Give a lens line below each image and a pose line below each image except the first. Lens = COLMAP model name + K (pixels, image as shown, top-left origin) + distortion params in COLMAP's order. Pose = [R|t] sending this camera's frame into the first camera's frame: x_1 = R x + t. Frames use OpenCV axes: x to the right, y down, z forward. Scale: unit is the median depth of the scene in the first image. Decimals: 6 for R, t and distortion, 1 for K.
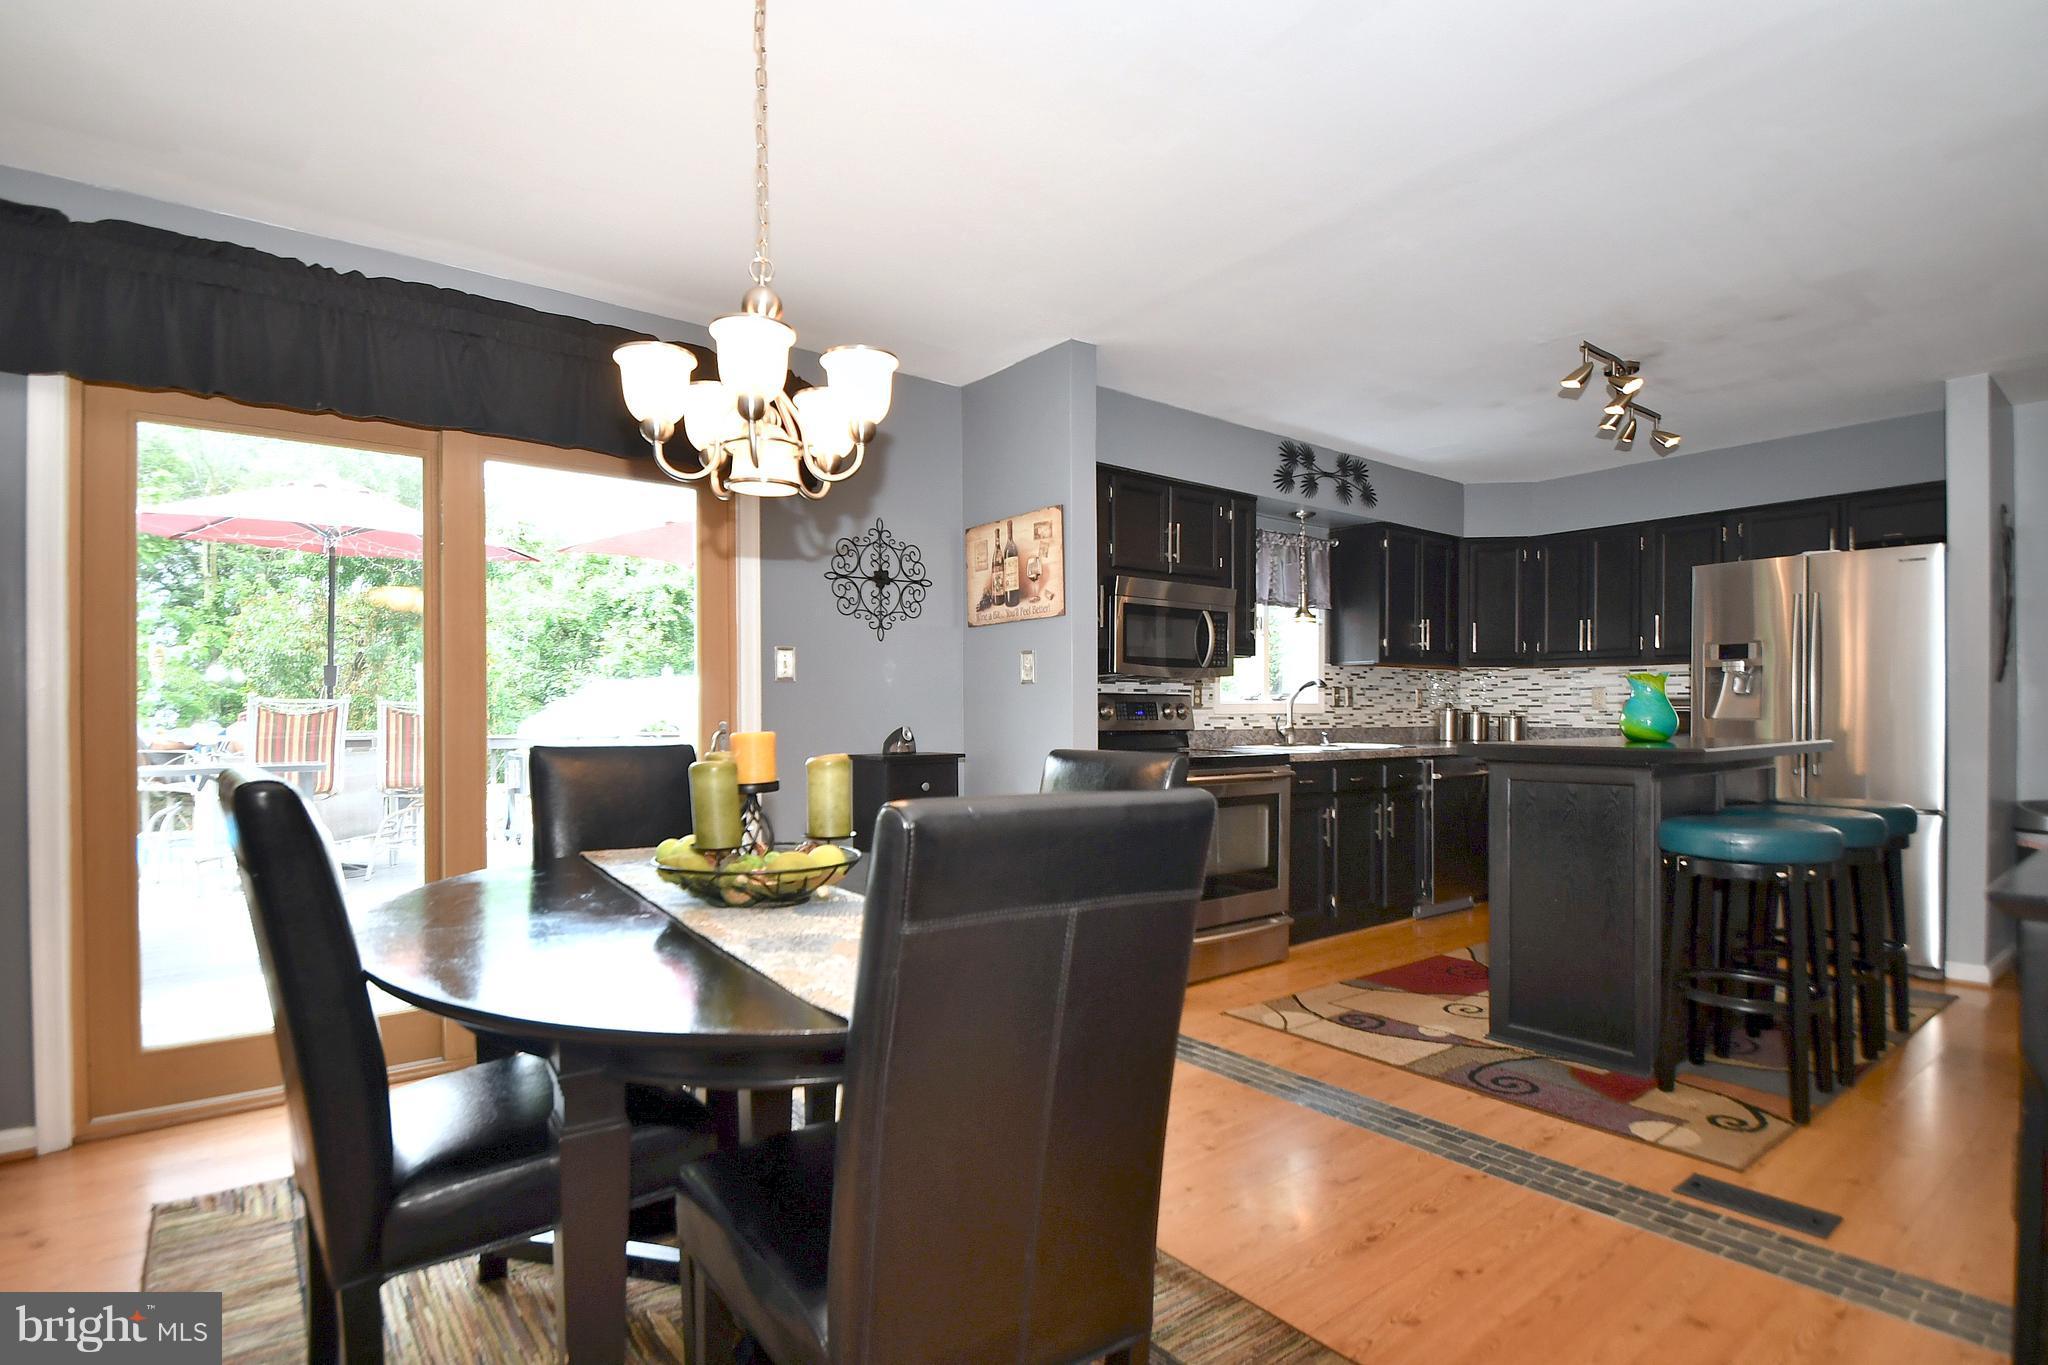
lens RADIAL K [[1000.9, 0, 1016.4], [0, 1000.9, 722.4], [0, 0, 1]] dist [0.000775, -0.010648]
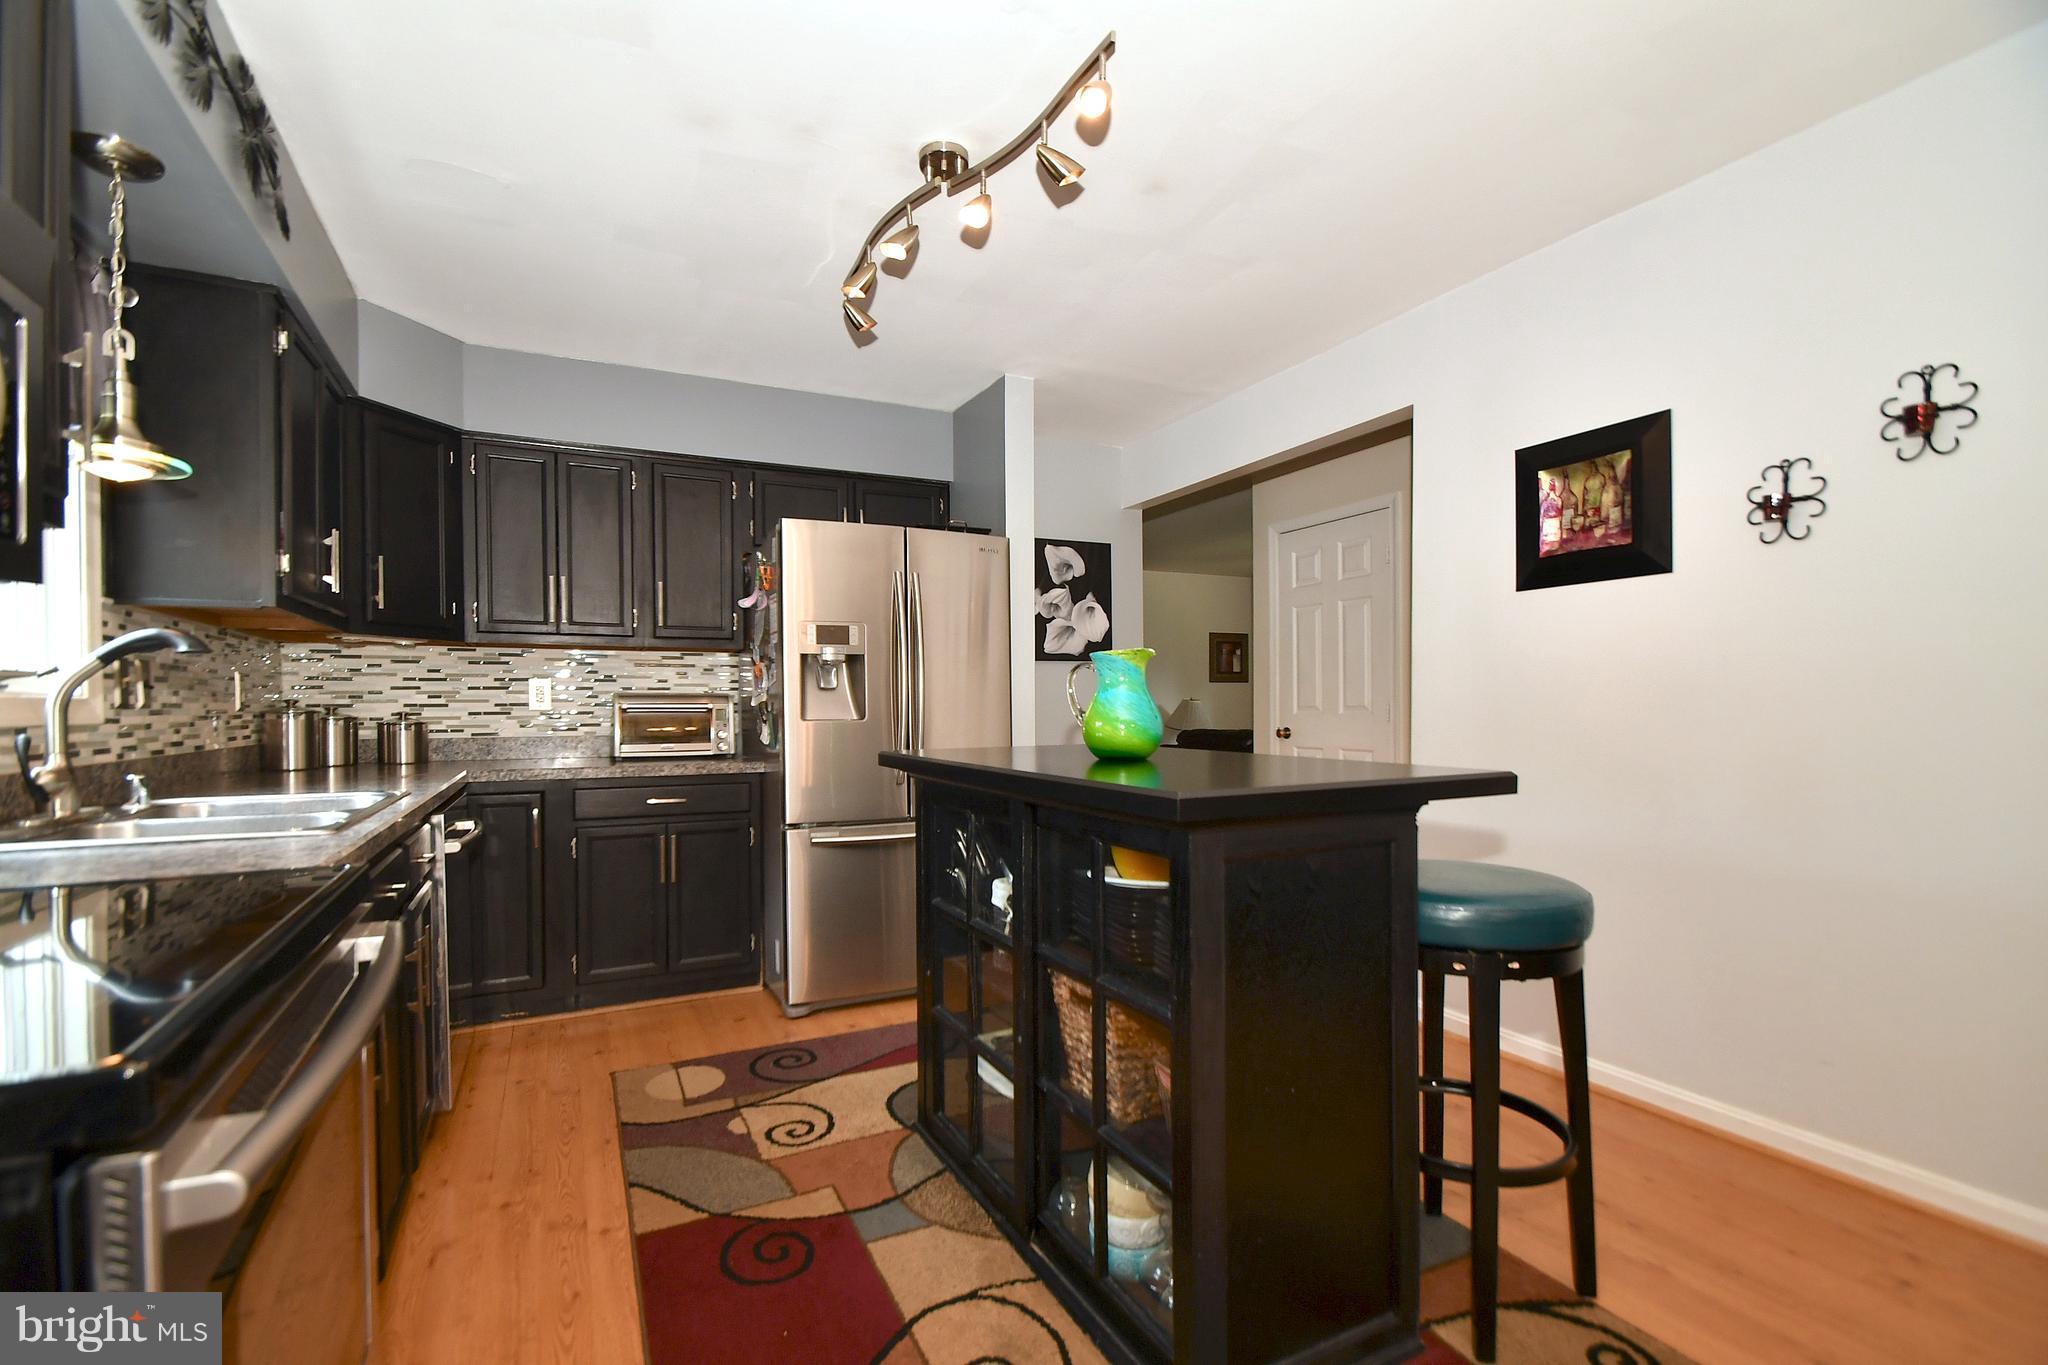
lens RADIAL K [[917.6, 0, 1027.4], [0, 917.6, 717.0], [0, 0, 1]] dist [0.002849, -0.013294]
pose [[0.178545, -0.013988, 0.983832, 0.023552], [0.017605, 0.999784, 0.011020, -0.010889], [-0.983774, 0.015353, 0.178753, 0.644159]]
